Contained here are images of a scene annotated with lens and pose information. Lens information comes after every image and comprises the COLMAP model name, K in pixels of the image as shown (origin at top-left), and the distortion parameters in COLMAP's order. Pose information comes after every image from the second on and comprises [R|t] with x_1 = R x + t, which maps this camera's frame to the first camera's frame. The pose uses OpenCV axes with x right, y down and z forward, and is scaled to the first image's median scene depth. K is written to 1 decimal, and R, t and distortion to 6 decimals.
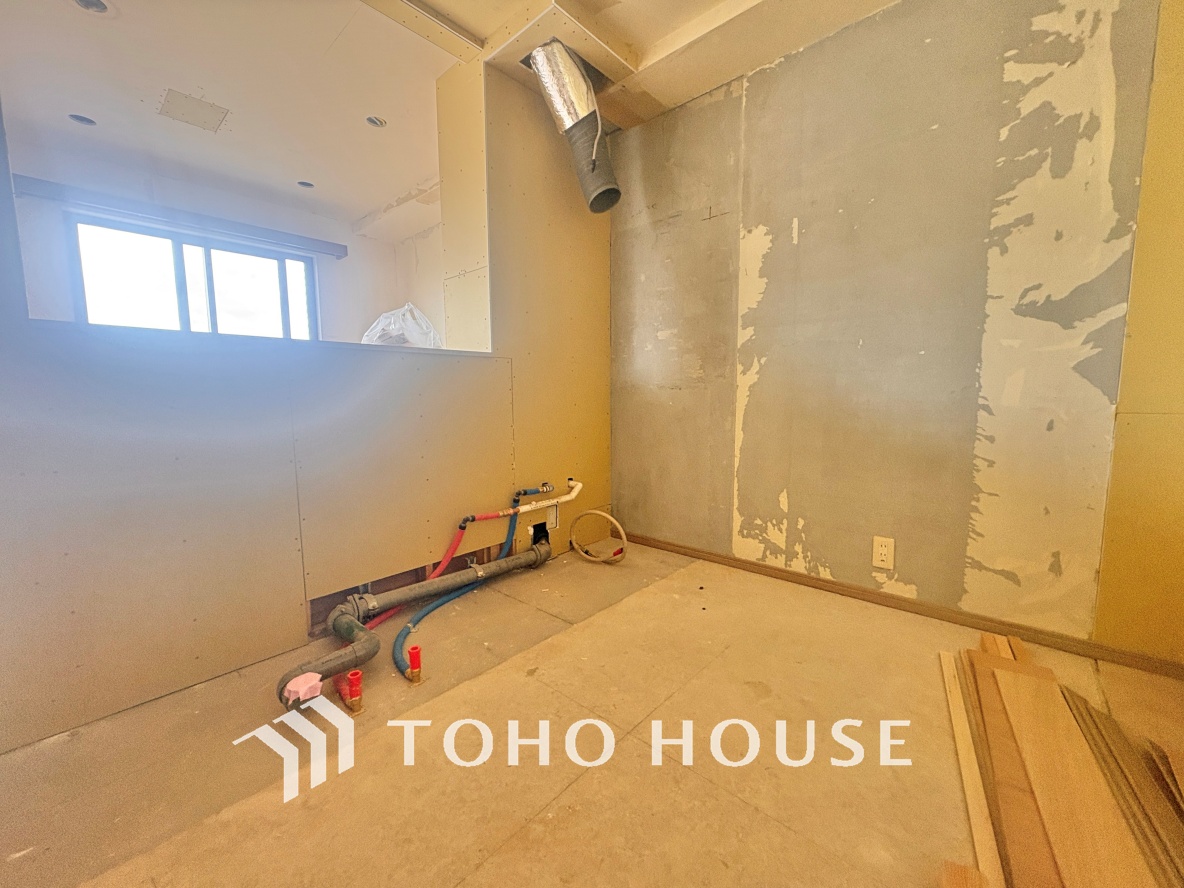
lens RADIAL K [[471.3, 0, 592.4], [0, 471.3, 443.6], [0, 0, 1]] dist [-0.000337, 0.000218]
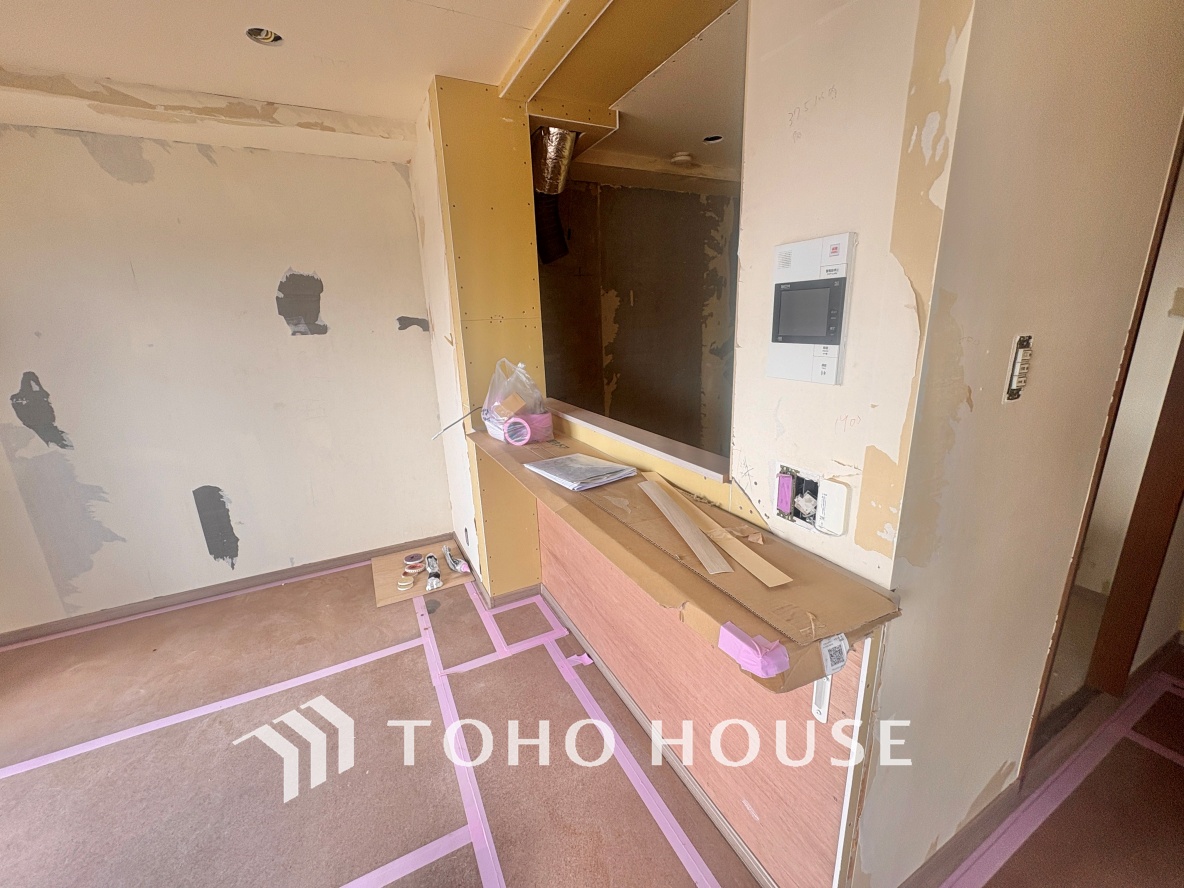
lens RADIAL K [[471.3, 0, 592.4], [0, 471.3, 443.6], [0, 0, 1]] dist [-0.000337, 0.000218]
pose [[0.357689, -0.247046, 0.900570, -1.263008], [0.128910, 0.968202, 0.214398, -0.330752], [-0.924900, 0.039404, 0.378162, 0.520012]]
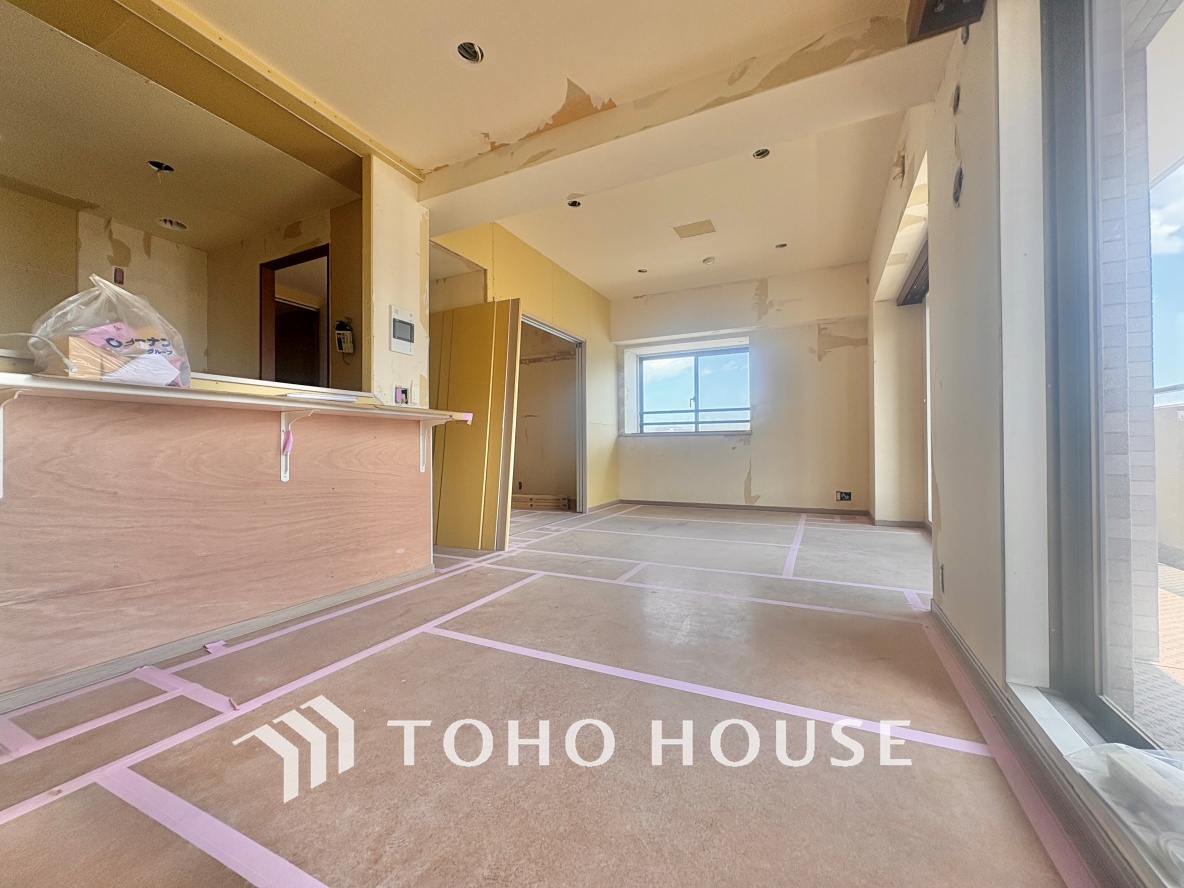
lens RADIAL K [[471.3, 0, 592.4], [0, 471.3, 443.6], [0, 0, 1]] dist [-0.000337, 0.000218]
pose [[-0.962455, 0.009646, -0.271268, -0.926192], [-0.015369, 0.995829, 0.089938, -0.142468], [0.271004, 0.090731, -0.958293, 1.928215]]
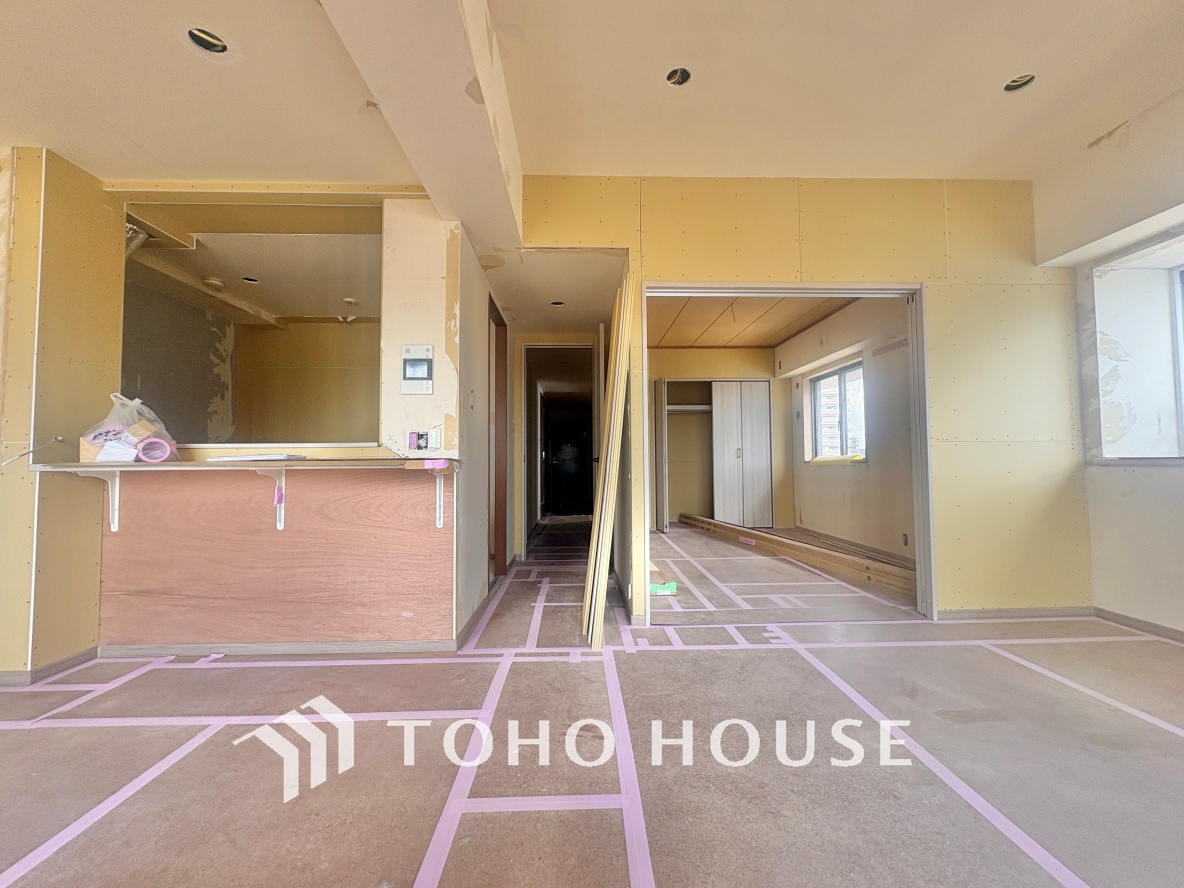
lens RADIAL K [[471.3, 0, 592.4], [0, 471.3, 443.6], [0, 0, 1]] dist [-0.000337, 0.000218]
pose [[-0.687877, 0.041140, 0.724660, -1.937510], [0.085386, 0.996047, 0.024505, -0.134092], [-0.720787, 0.078732, -0.688671, 1.014842]]
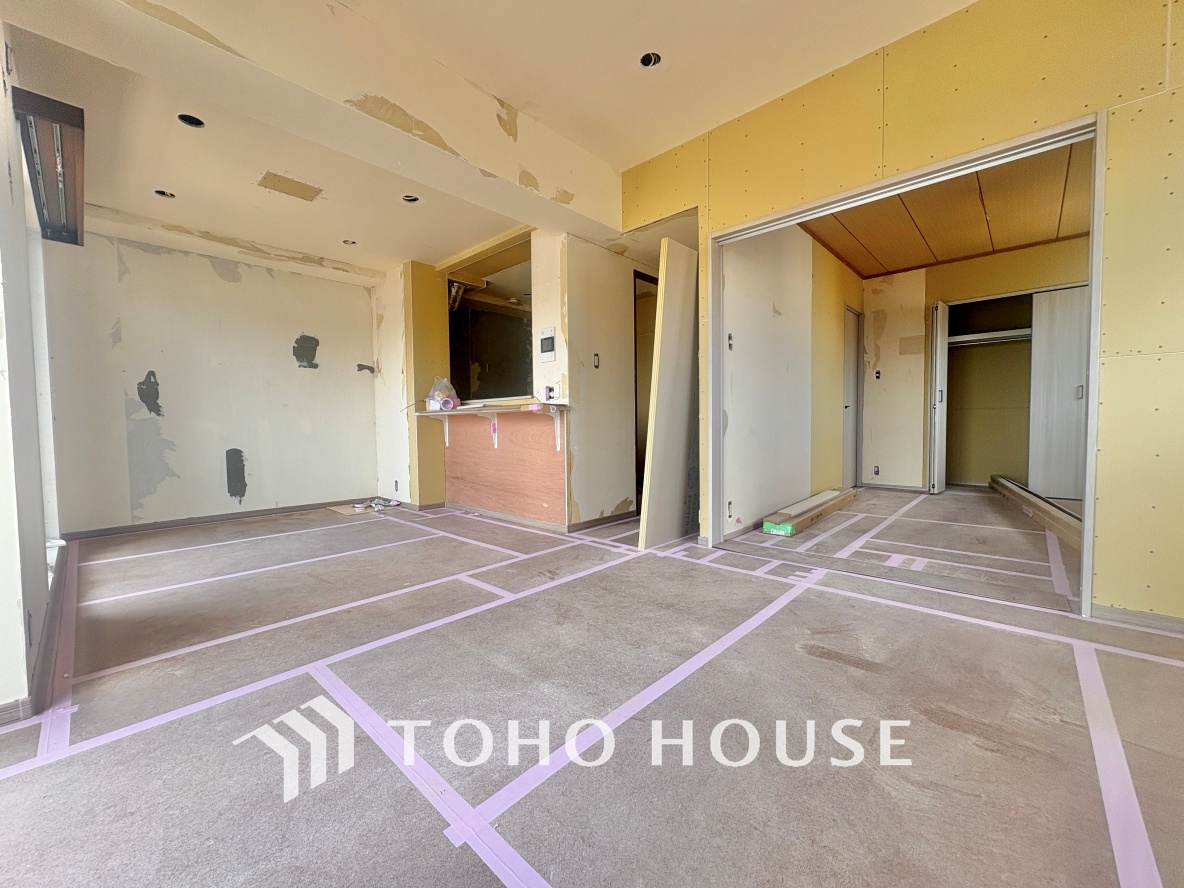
lens RADIAL K [[471.3, 0, 592.4], [0, 471.3, 443.6], [0, 0, 1]] dist [-0.000337, 0.000218]
pose [[0.017633, -0.034465, 0.999250, -2.560044], [0.114542, 0.992896, 0.032225, 0.001364], [-0.993262, 0.113888, 0.021455, 0.334697]]
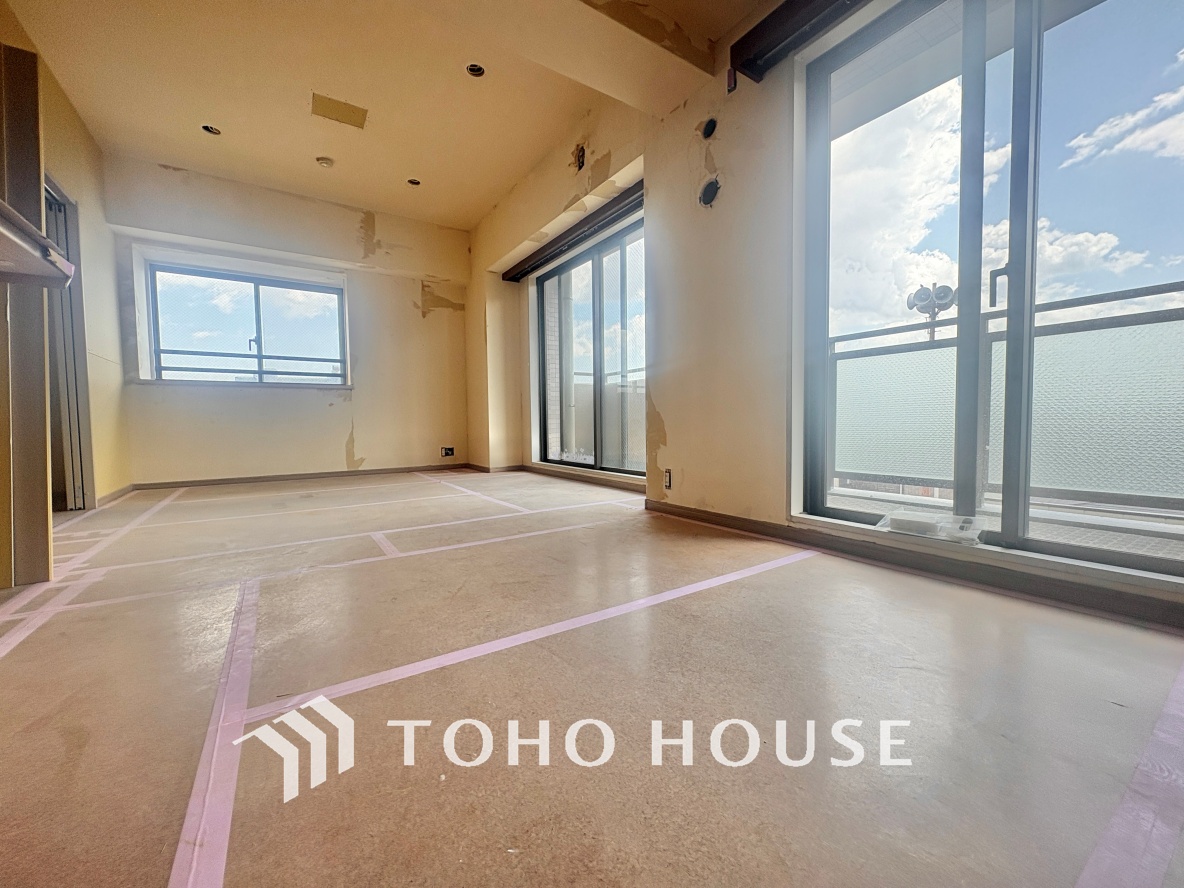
lens RADIAL K [[471.3, 0, 592.4], [0, 471.3, 443.6], [0, 0, 1]] dist [-0.000337, 0.000218]
pose [[-0.250657, 0.055891, -0.966461, -0.541949], [-0.083464, 0.993367, 0.079094, 0.019622], [0.964471, 0.100490, -0.244330, 1.335207]]
